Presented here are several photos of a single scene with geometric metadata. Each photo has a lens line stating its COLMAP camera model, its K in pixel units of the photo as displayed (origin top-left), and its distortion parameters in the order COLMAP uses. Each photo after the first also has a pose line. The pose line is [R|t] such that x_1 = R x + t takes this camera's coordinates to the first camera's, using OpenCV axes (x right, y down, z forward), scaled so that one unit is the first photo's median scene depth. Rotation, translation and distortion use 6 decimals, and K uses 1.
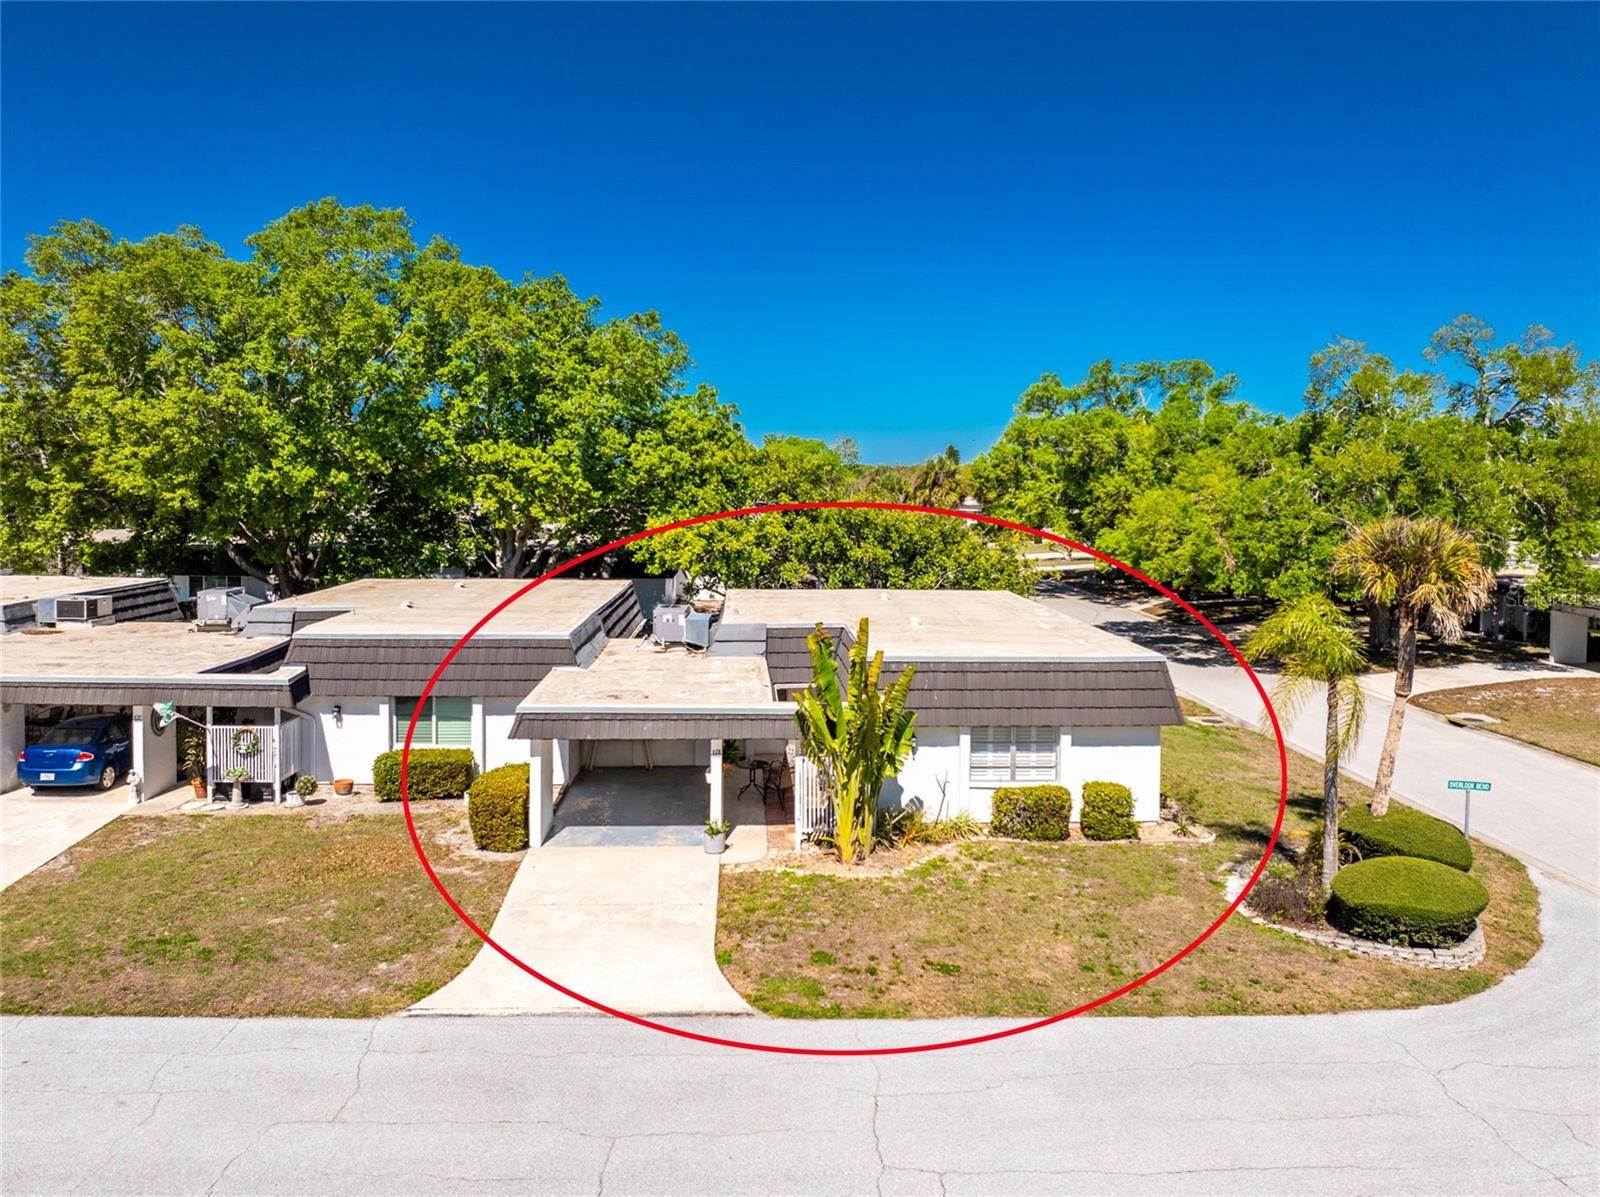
lens RADIAL K [[1151.8, 0, 795.2], [0, 1151.8, 528.1], [0, 0, 1]] dist [-0.043120, 0.006185]
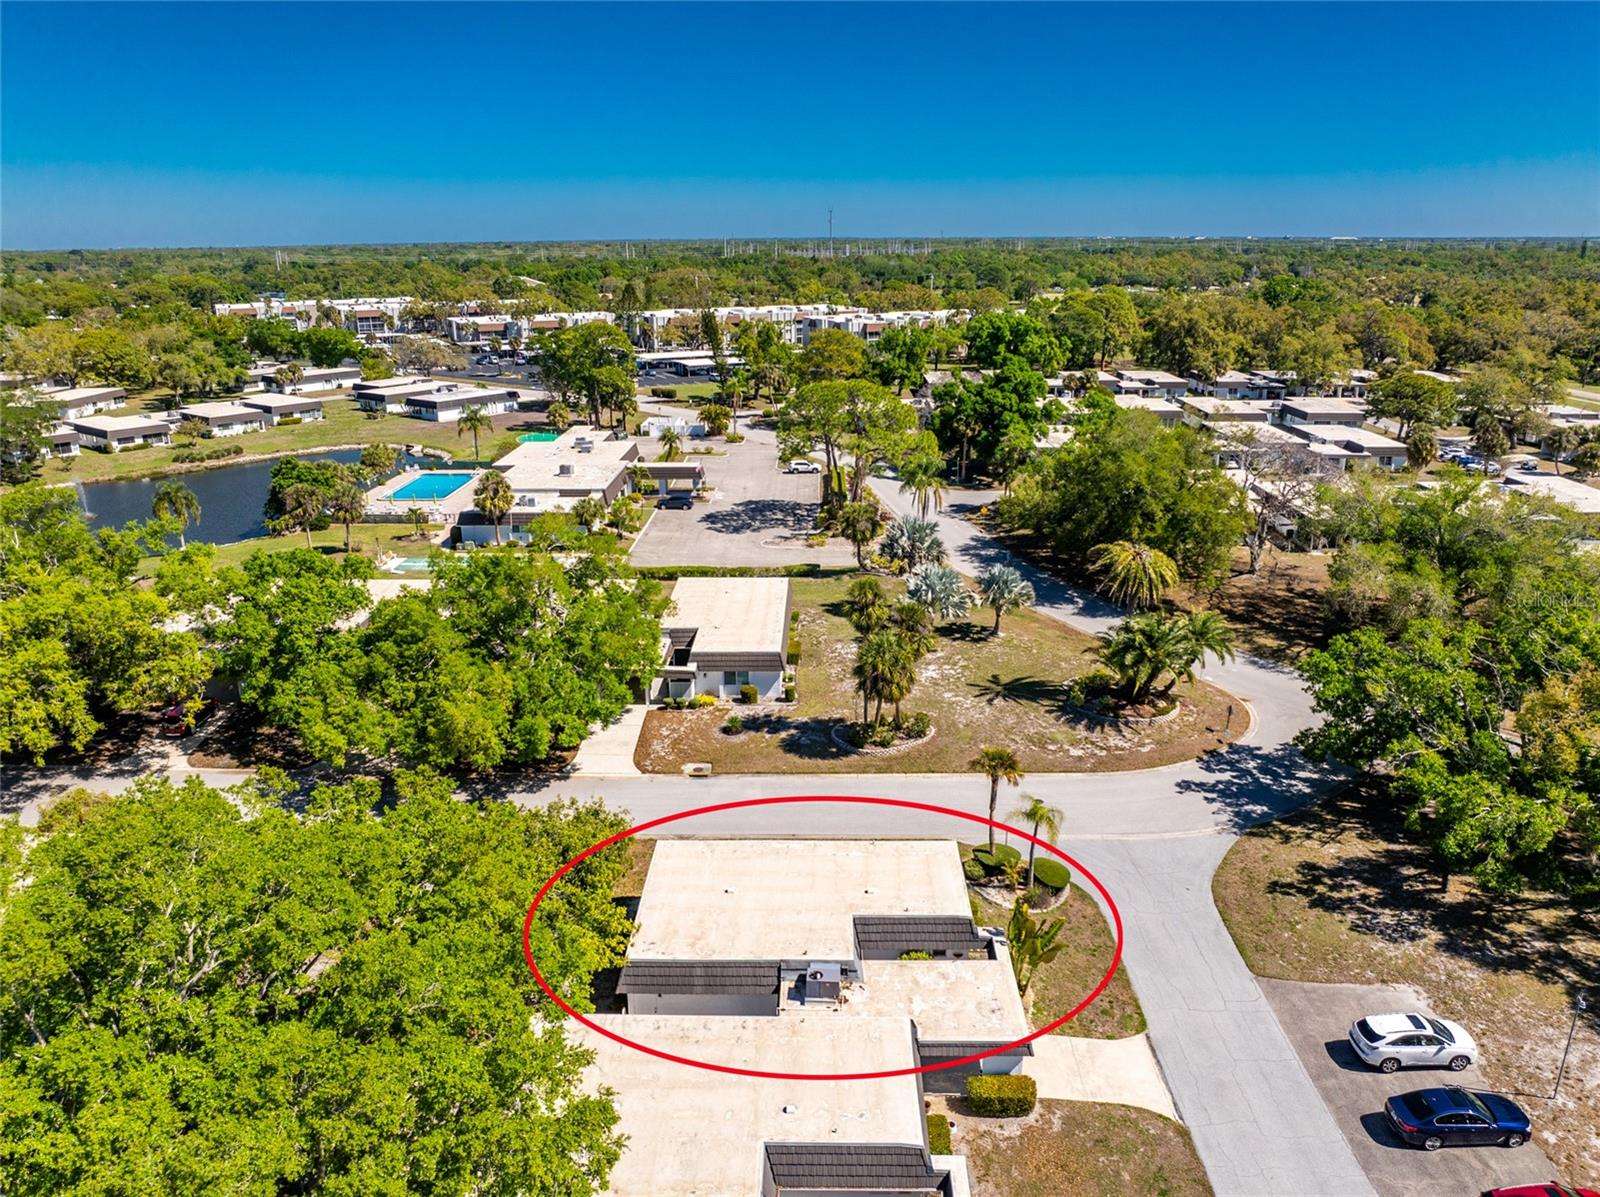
lens RADIAL K [[1122.6, 0, 802.6], [0, 1122.6, 597.8], [0, 0, 1]] dist [-0.010698, -0.057554]
pose [[0.063043, -0.313548, 0.947477, -1.683382], [0.047752, 0.949226, 0.310950, -1.070620], [-0.996868, 0.025641, 0.074814, 1.134648]]
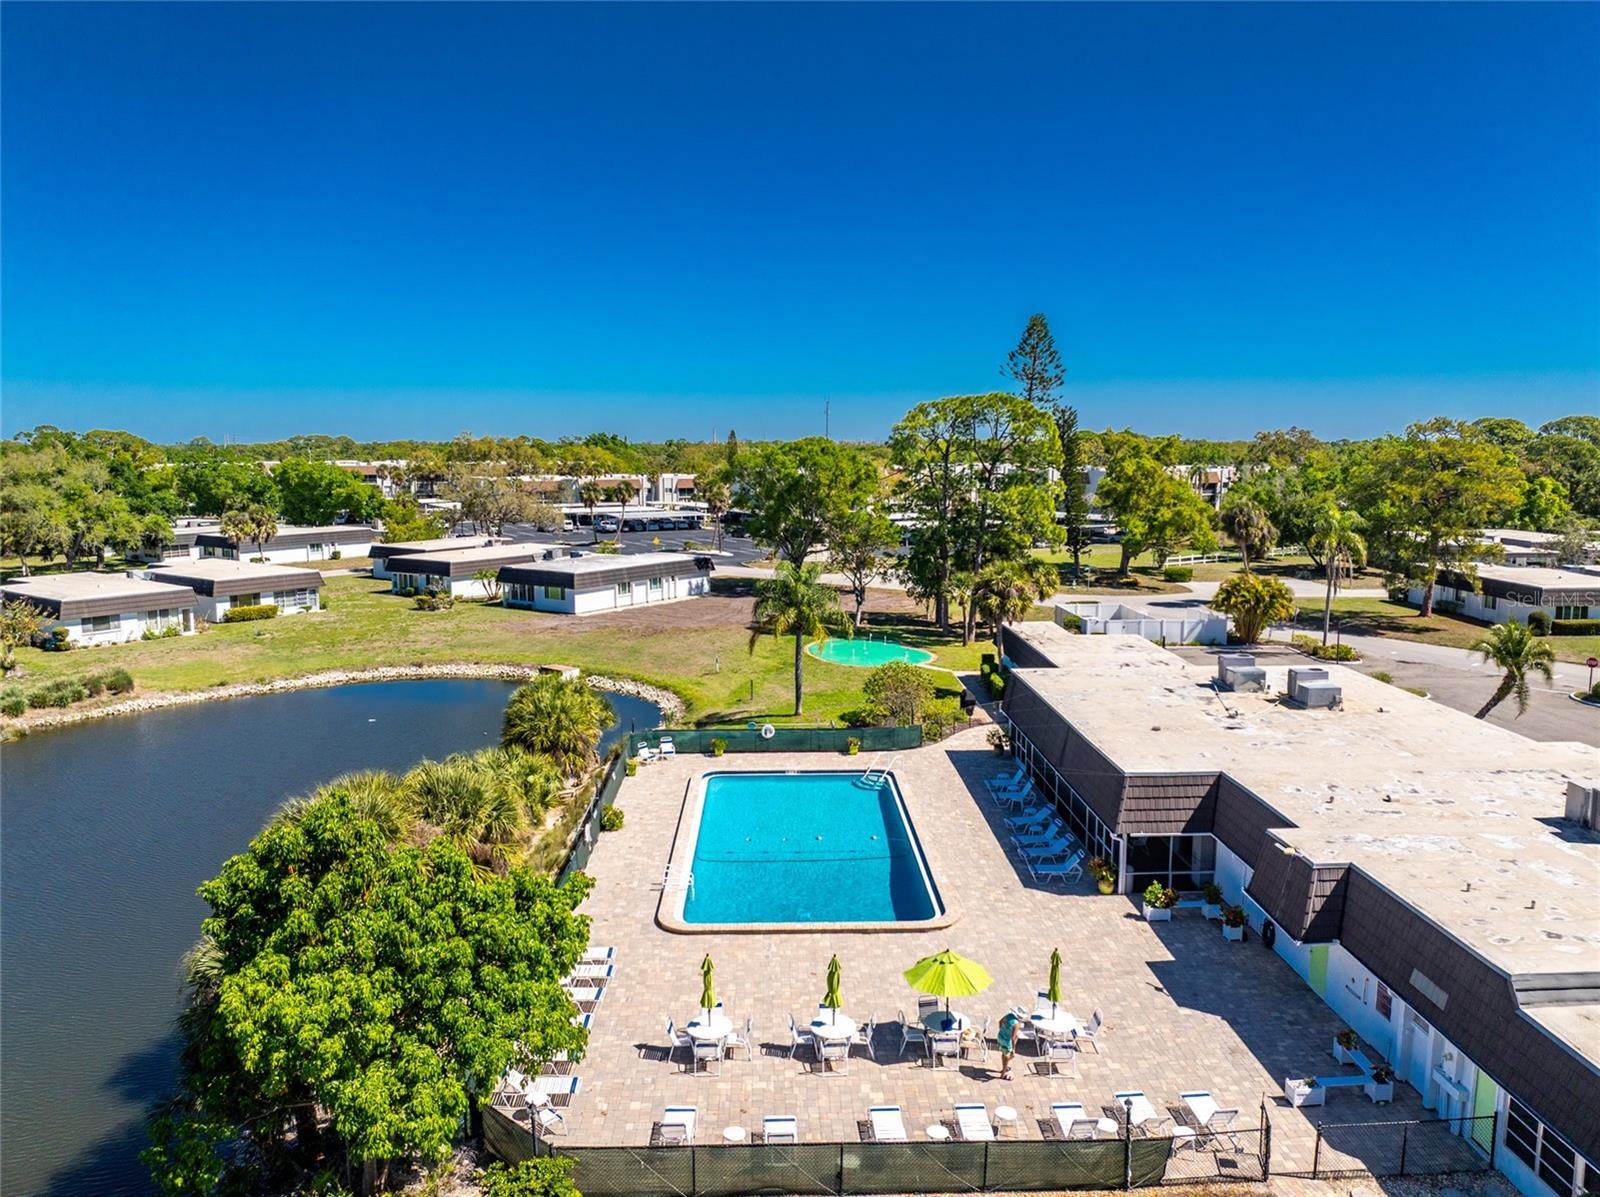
lens RADIAL K [[1124.6, 0, 801.9], [0, 1124.6, 596.5], [0, 0, 1]] dist [-0.032767, -0.005054]
pose [[0.009951, -0.139650, 0.990151, 2.691617], [0.041613, 0.989400, 0.139126, -0.413123], [-0.999084, 0.039819, 0.015657, 3.632498]]
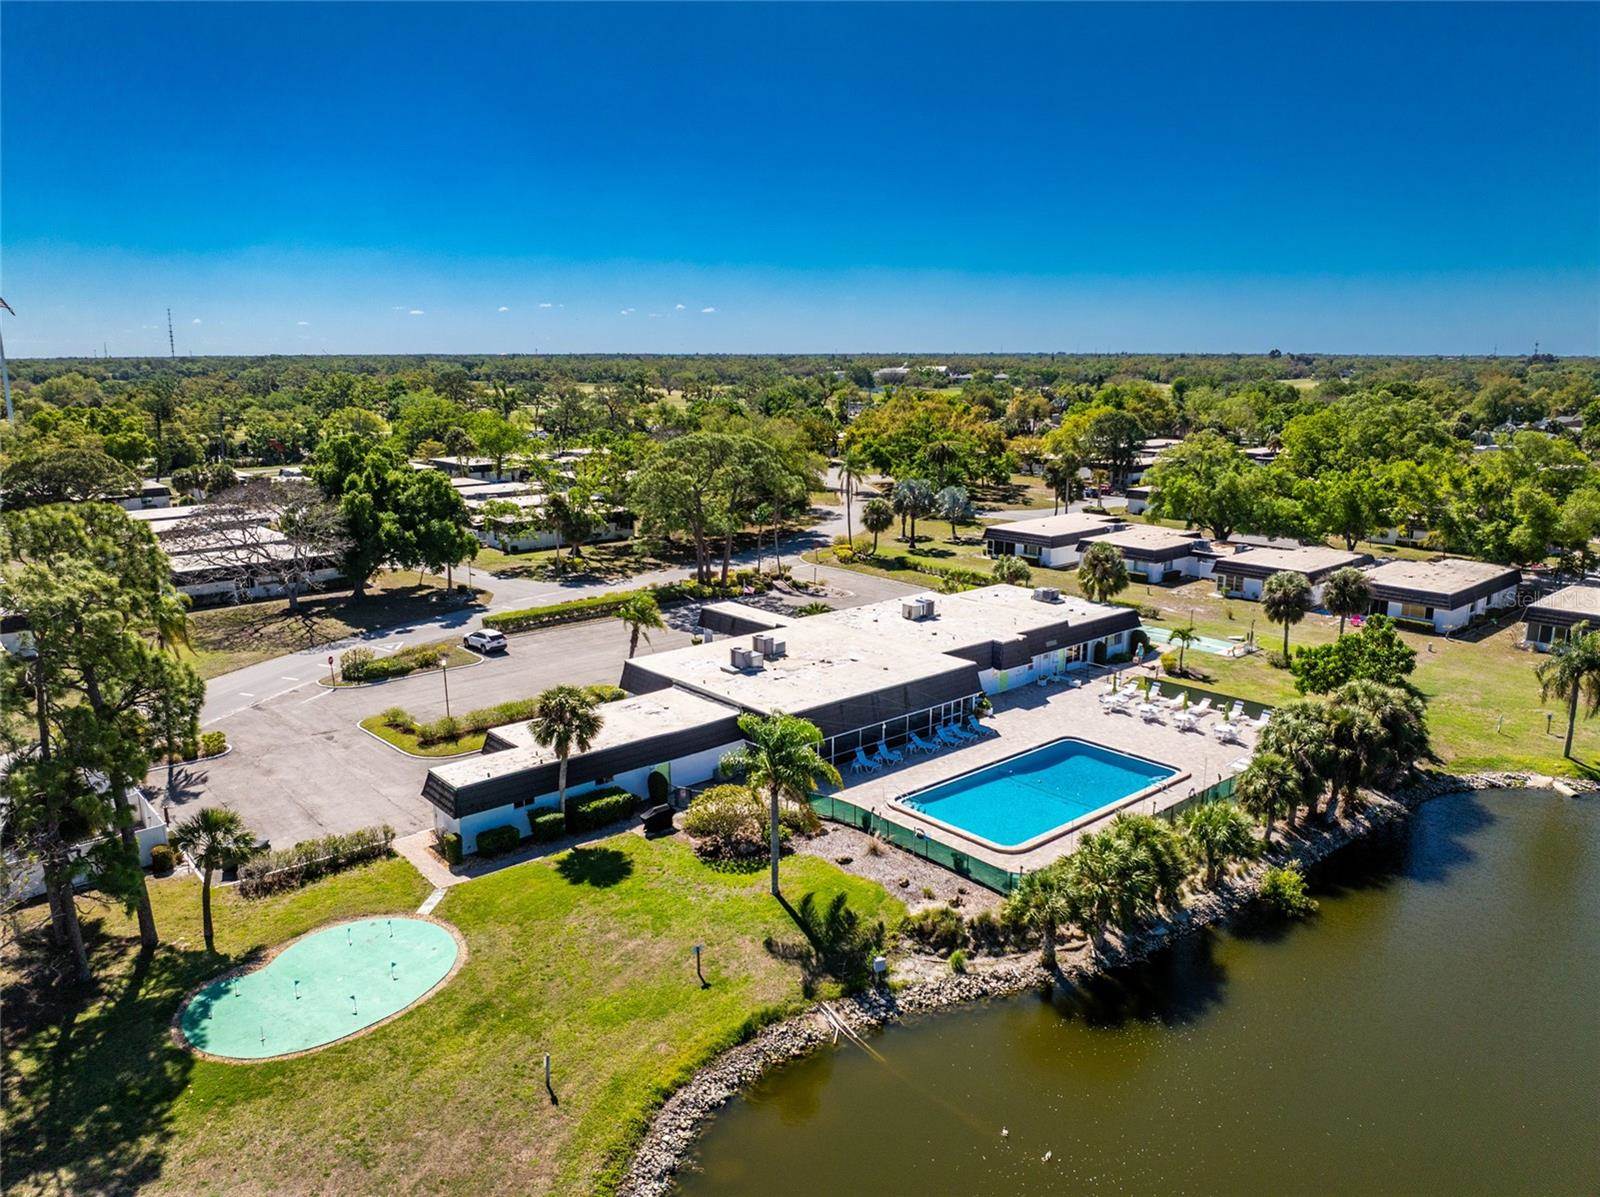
lens RADIAL K [[1123.3, 0, 800.0], [0, 1123.3, 598.5], [0, 0, 1]] dist [-0.029974, -0.016486]
pose [[-0.783074, 0.126875, -0.608849, 6.364191], [-0.029028, 0.970447, 0.239561, -0.846853], [0.621250, 0.205268, -0.756249, 5.219631]]
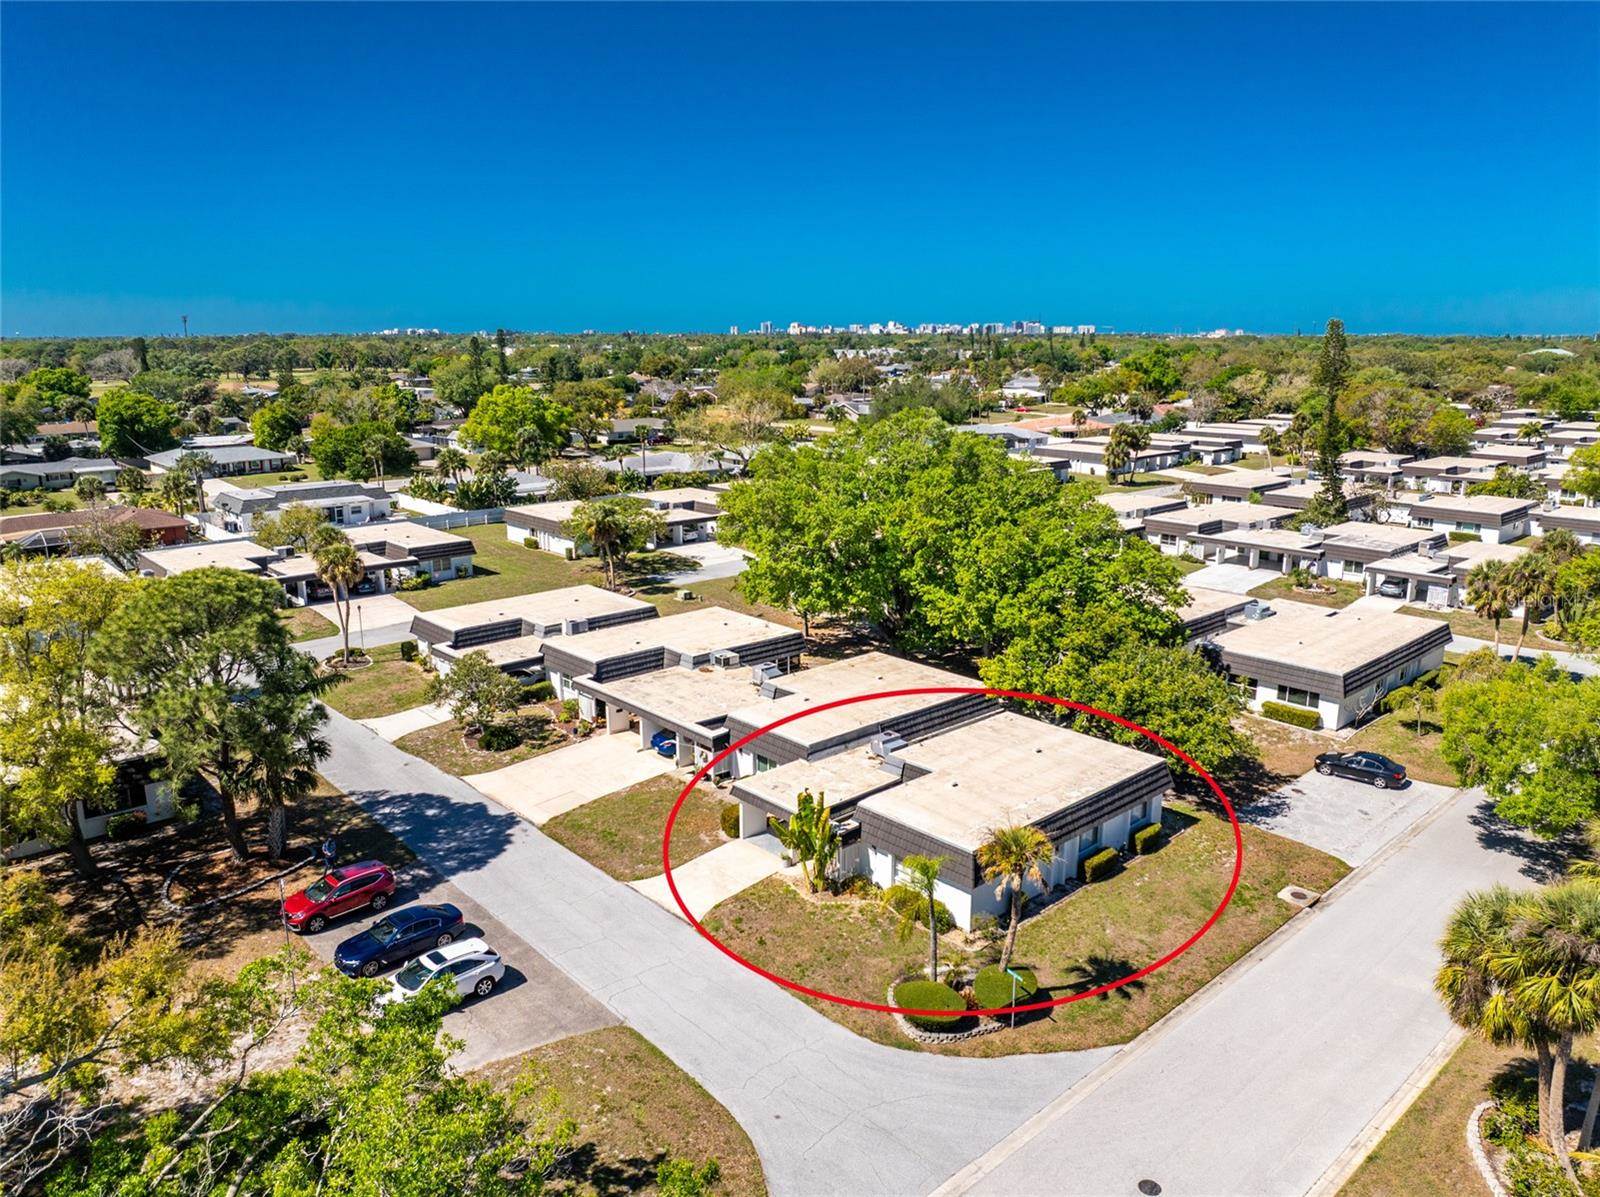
lens RADIAL K [[1122.6, 0, 802.6], [0, 1122.6, 597.8], [0, 0, 1]] dist [-0.010698, -0.057554]
pose [[0.638891, 0.165867, -0.751203, 1.460795], [-0.023437, 0.980223, 0.196502, -0.649065], [0.768940, -0.107937, 0.630143, -0.320339]]
